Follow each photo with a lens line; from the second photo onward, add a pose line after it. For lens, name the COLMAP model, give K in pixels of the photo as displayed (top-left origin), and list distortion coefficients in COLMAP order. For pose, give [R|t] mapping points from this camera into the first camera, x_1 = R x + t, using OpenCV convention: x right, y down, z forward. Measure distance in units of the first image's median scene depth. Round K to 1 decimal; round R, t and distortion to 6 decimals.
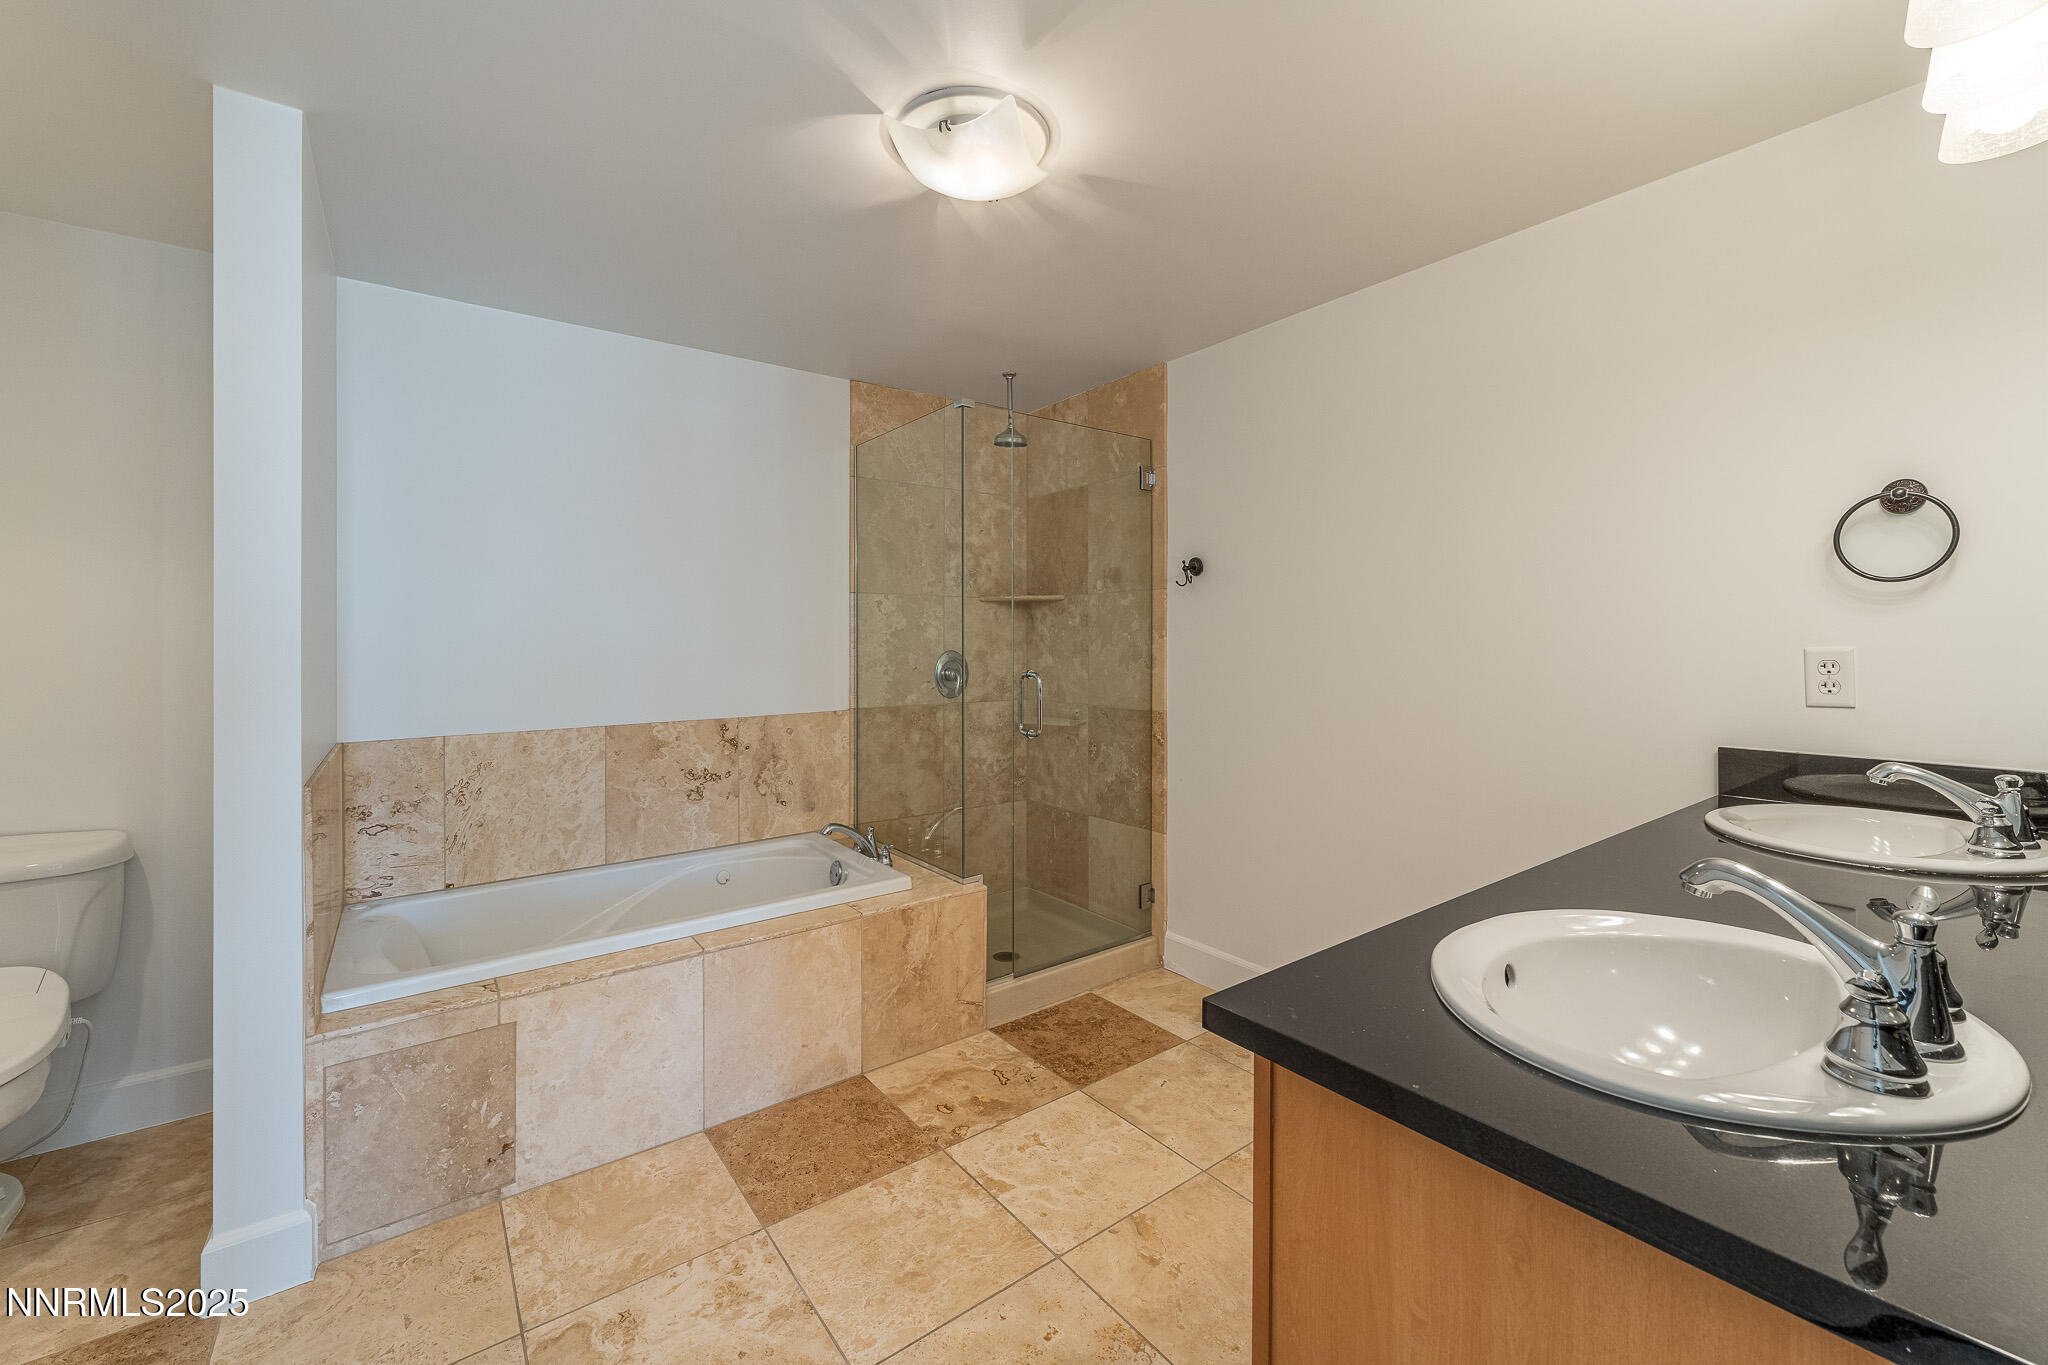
lens RADIAL K [[814.9, 0, 1025.2], [0, 814.9, 636.9], [0, 0, 1]] dist [-0.001333, 0.000020]
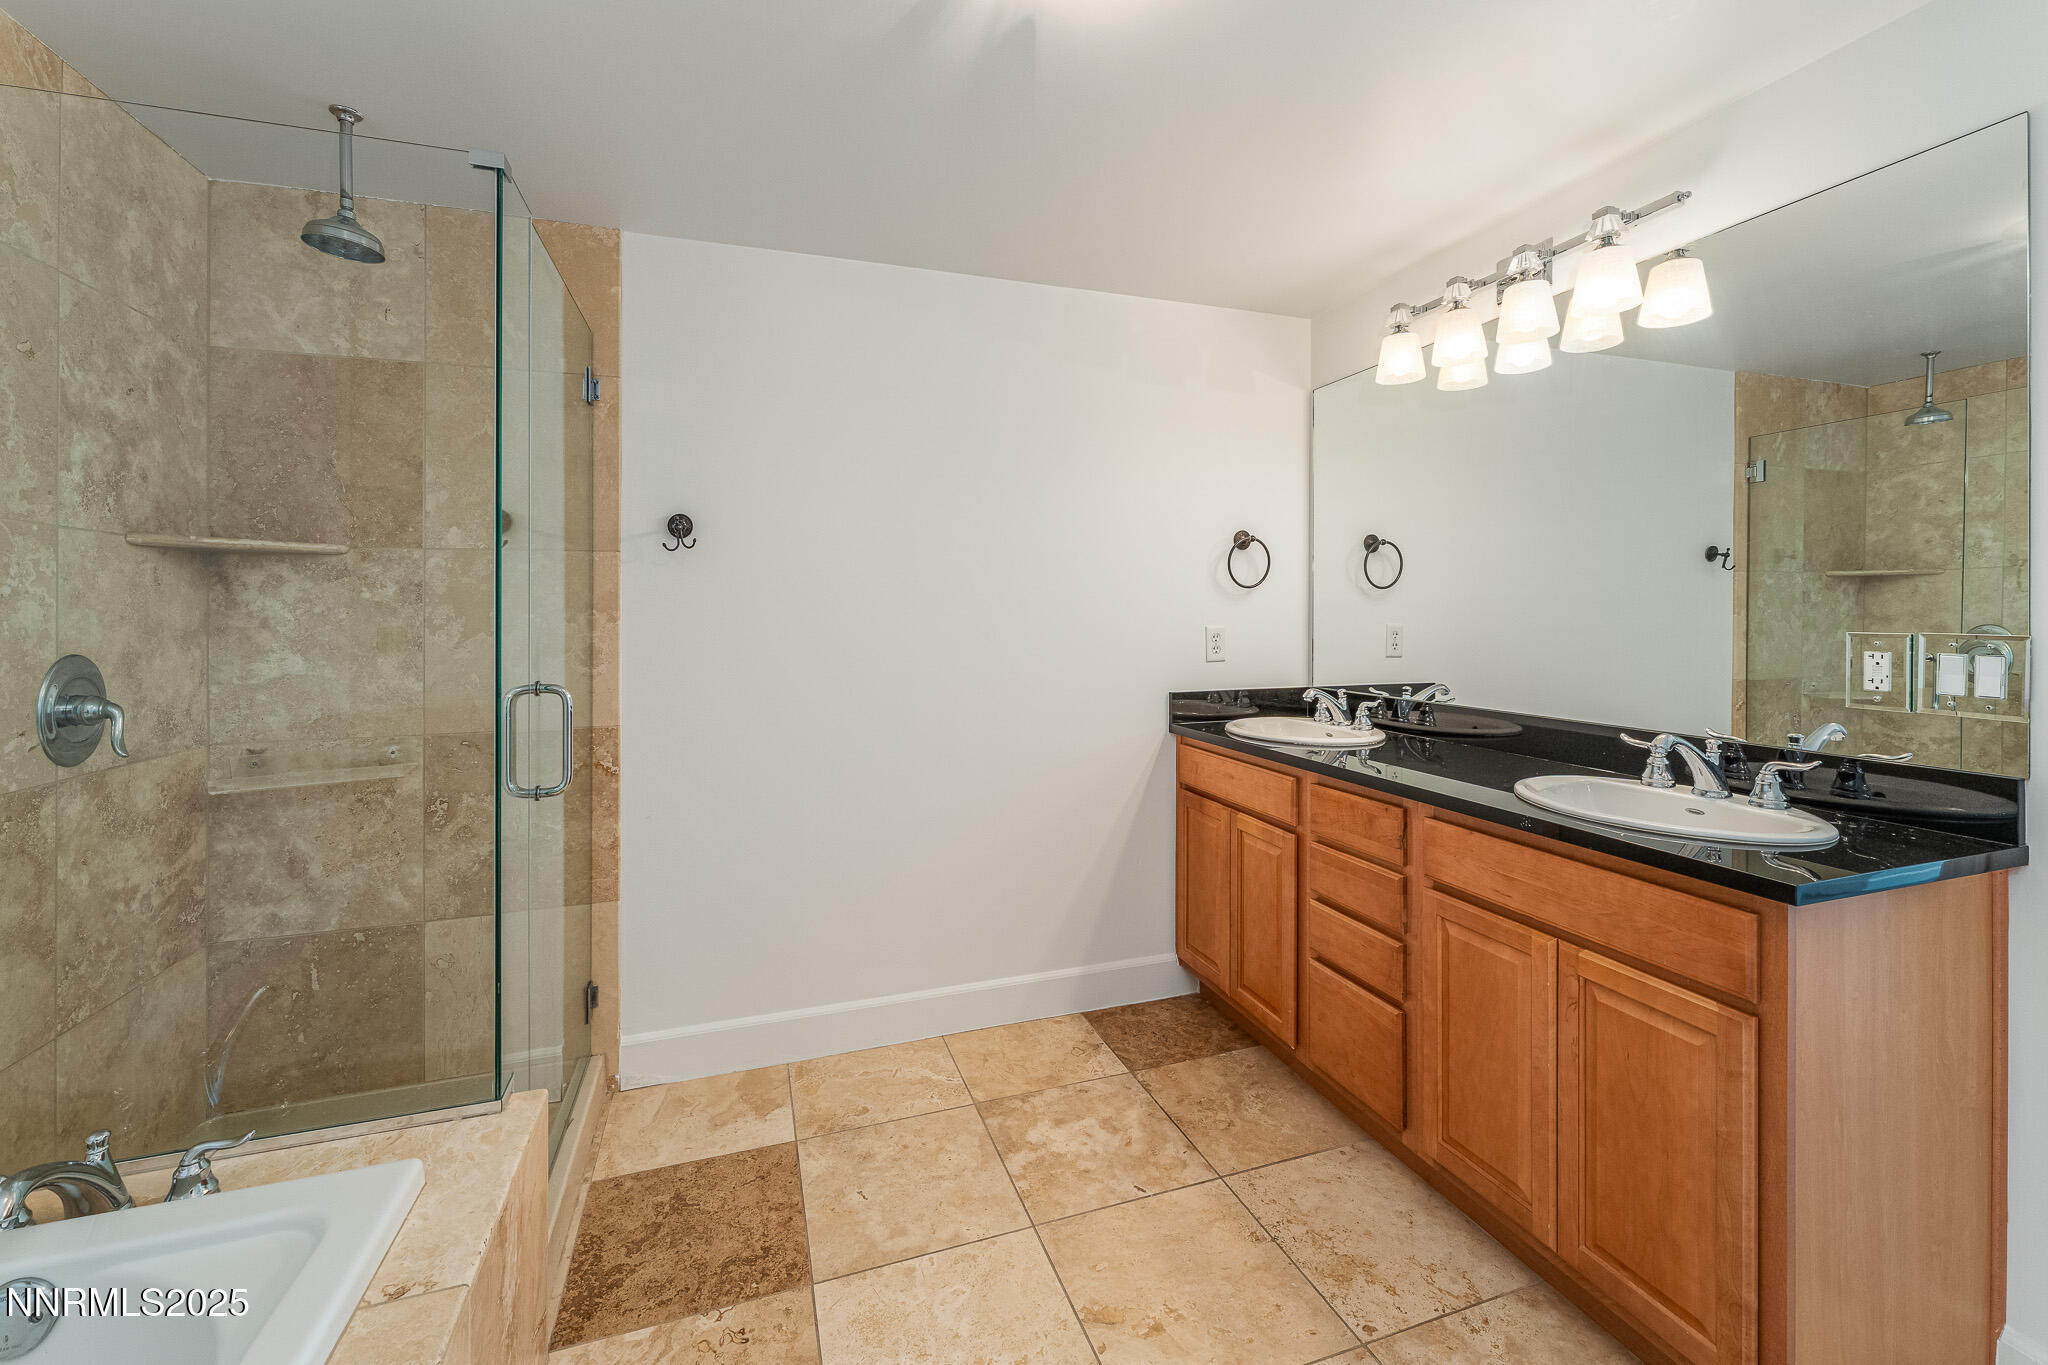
lens RADIAL K [[815.1, 0, 1015.0], [0, 815.1, 615.0], [0, 0, 1]] dist [-0.001043, -0.000199]
pose [[0.324956, -0.001700, 0.945728, -0.343492], [-0.000830, 0.999997, 0.002083, -0.005596], [-0.945729, -0.001462, 0.324953, 0.403671]]
